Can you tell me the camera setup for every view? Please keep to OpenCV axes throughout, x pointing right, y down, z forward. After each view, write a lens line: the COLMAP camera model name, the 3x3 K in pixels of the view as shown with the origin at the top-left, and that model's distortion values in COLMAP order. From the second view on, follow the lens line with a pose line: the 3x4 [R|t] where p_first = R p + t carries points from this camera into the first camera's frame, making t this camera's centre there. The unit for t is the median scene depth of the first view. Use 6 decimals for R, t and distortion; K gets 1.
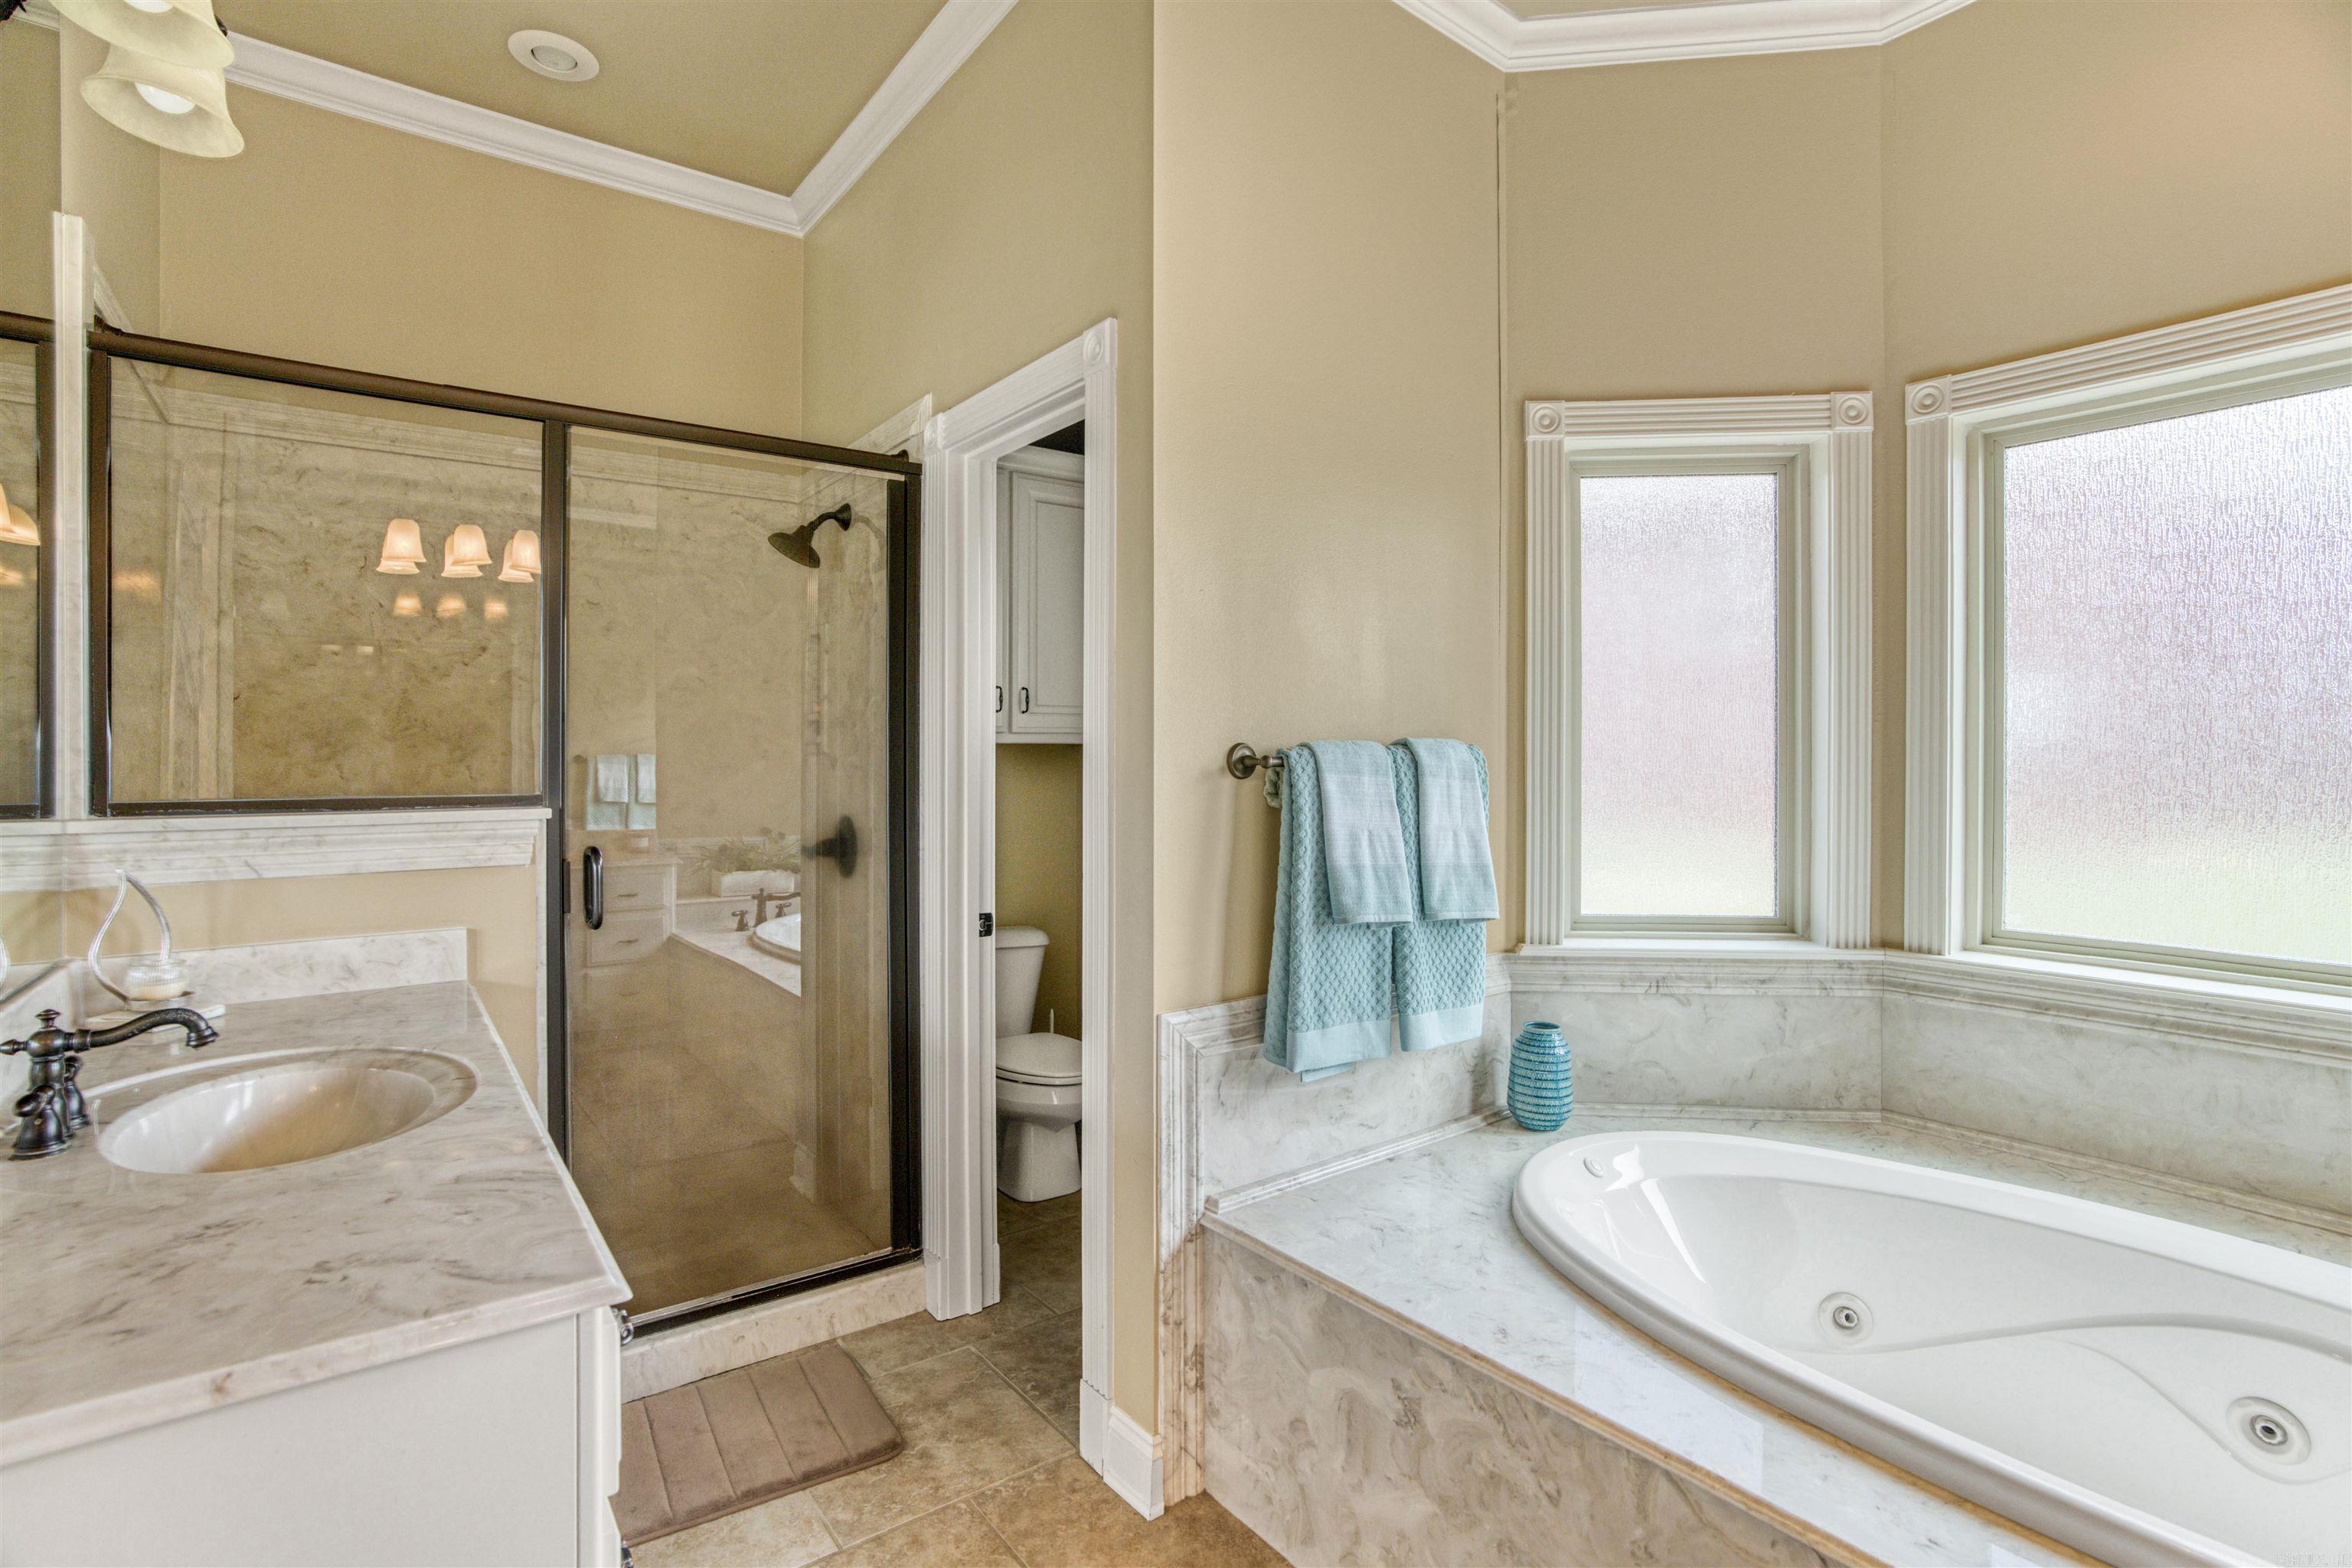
lens RADIAL K [[1077.0, 0, 1171.9], [0, 1077.0, 764.9], [0, 0, 1]] dist [-0.049837, 0.017387]
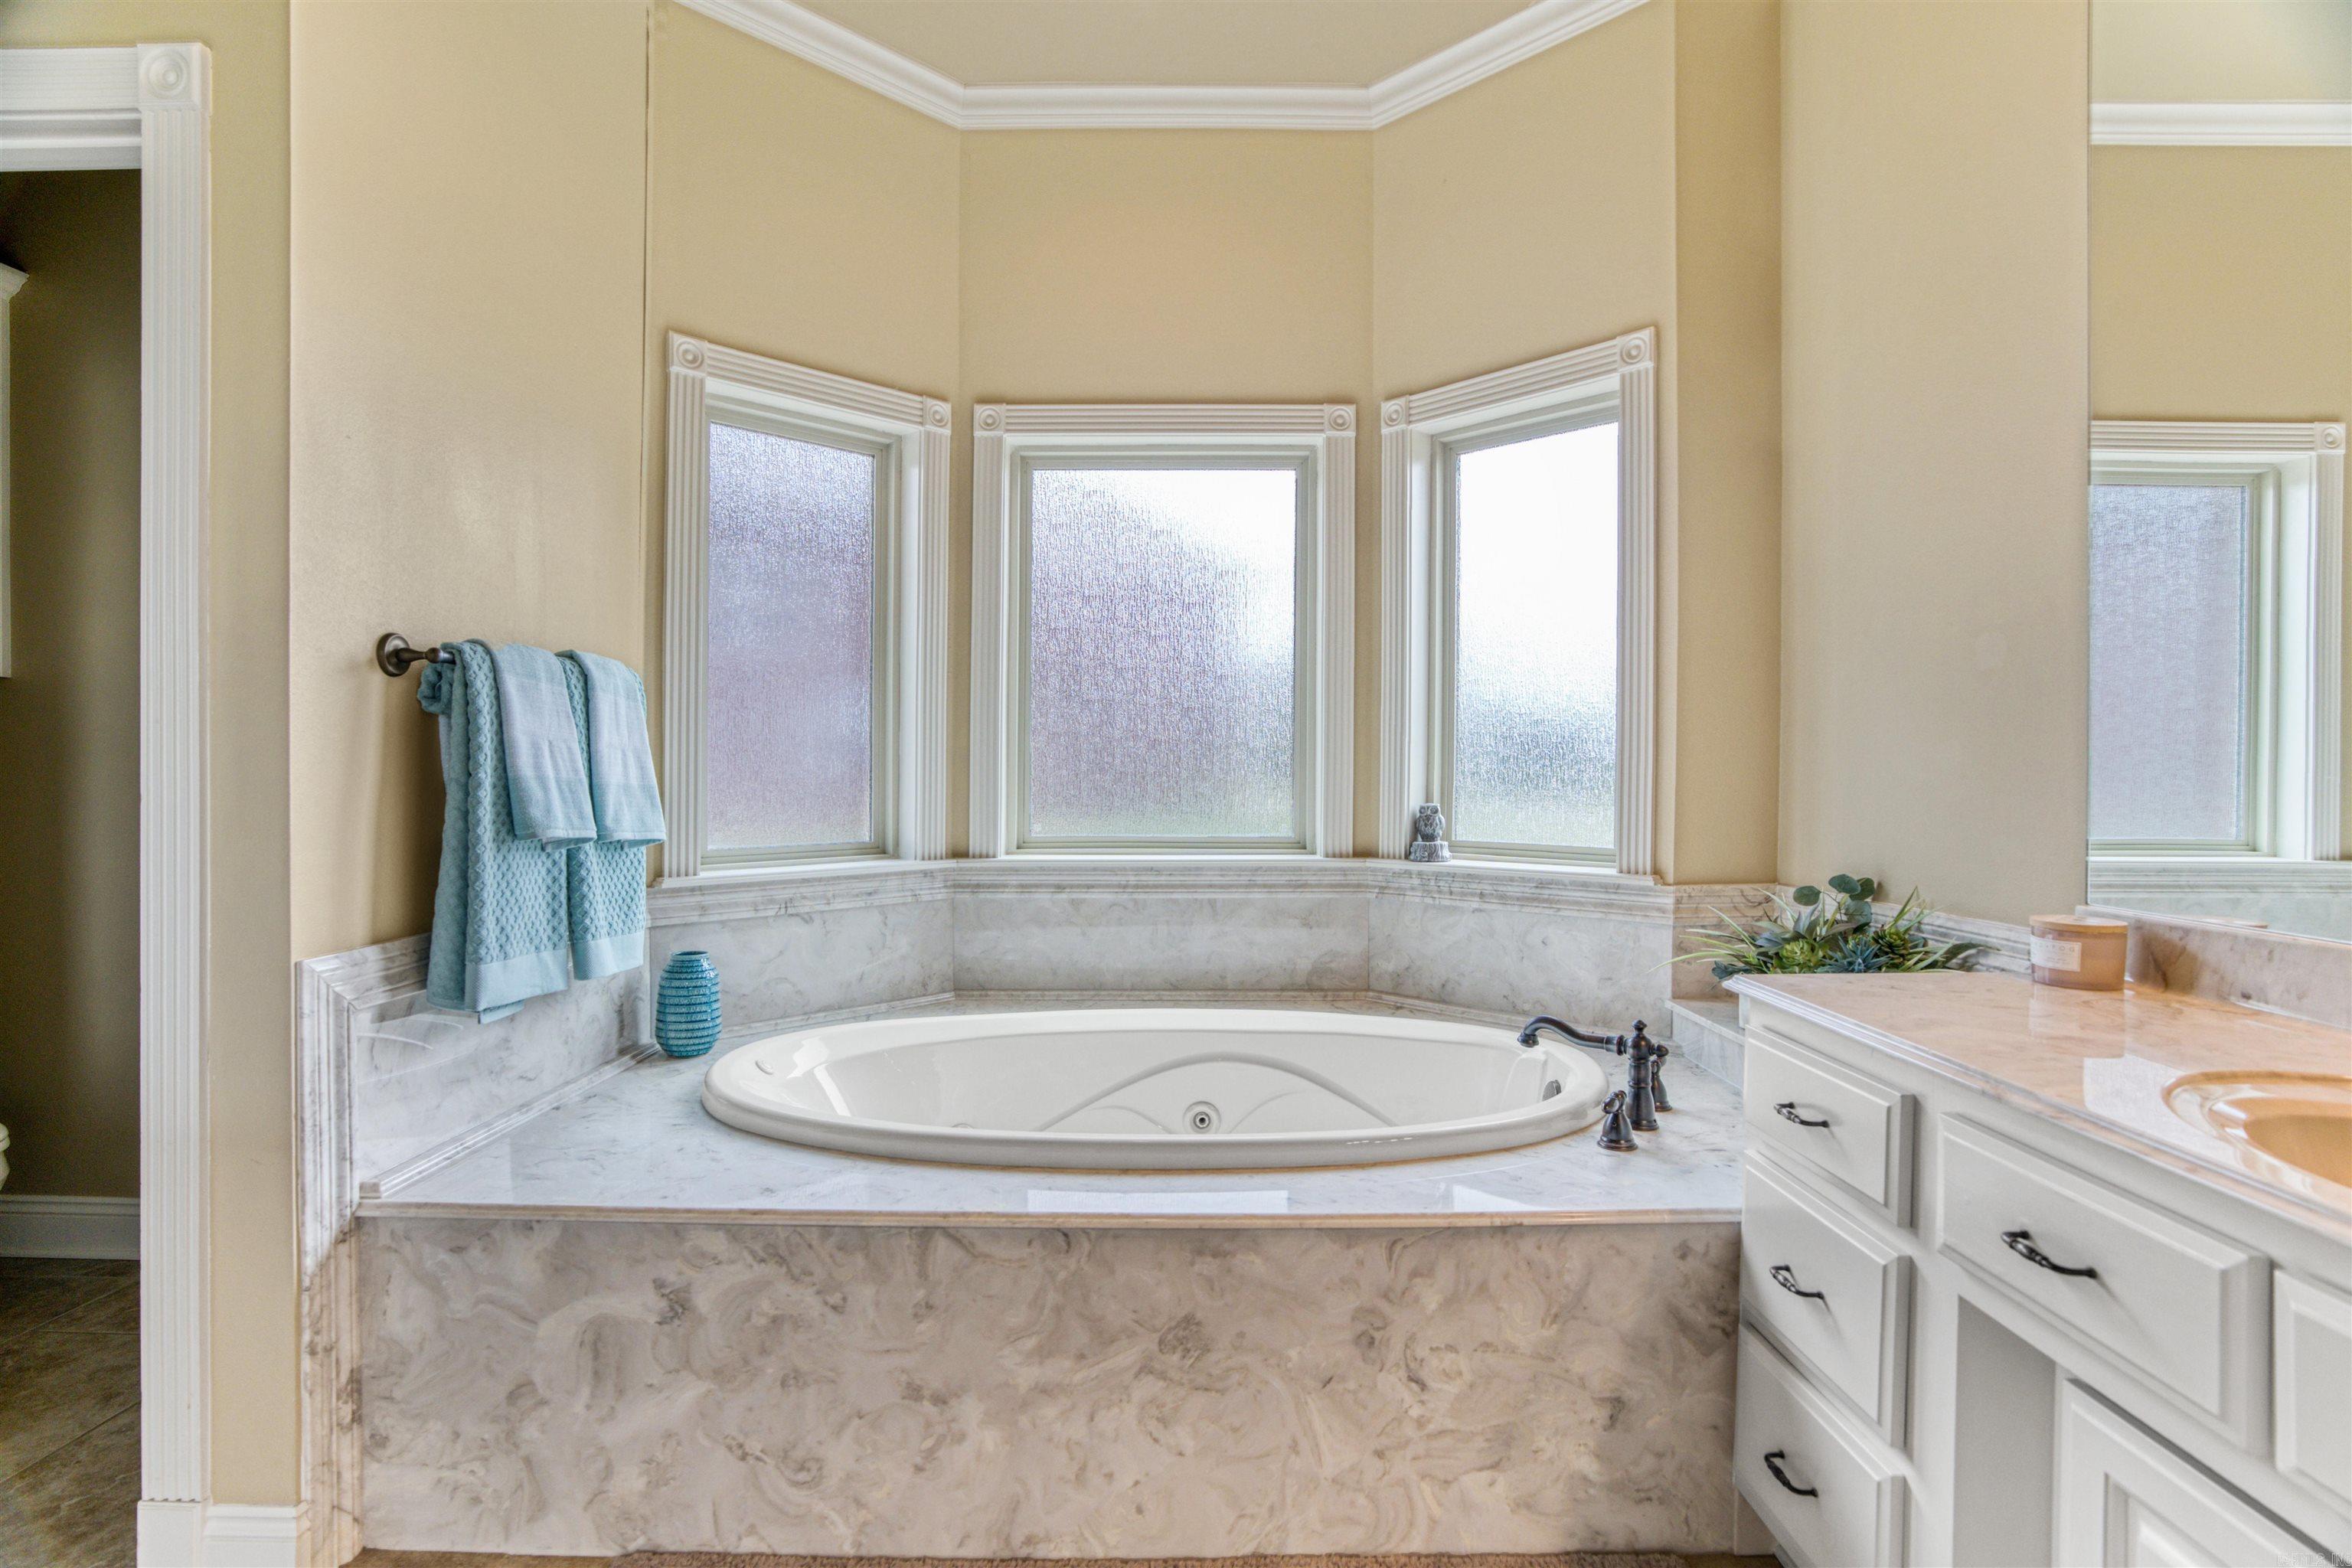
lens RADIAL K [[1077.0, 0, 1171.9], [0, 1077.0, 764.9], [0, 0, 1]] dist [-0.049837, 0.017387]
pose [[0.633749, -0.008608, 0.773491, -0.186659], [0.004461, 0.999962, 0.007473, 0.079212], [-0.773526, -0.001286, 0.633763, 0.012370]]
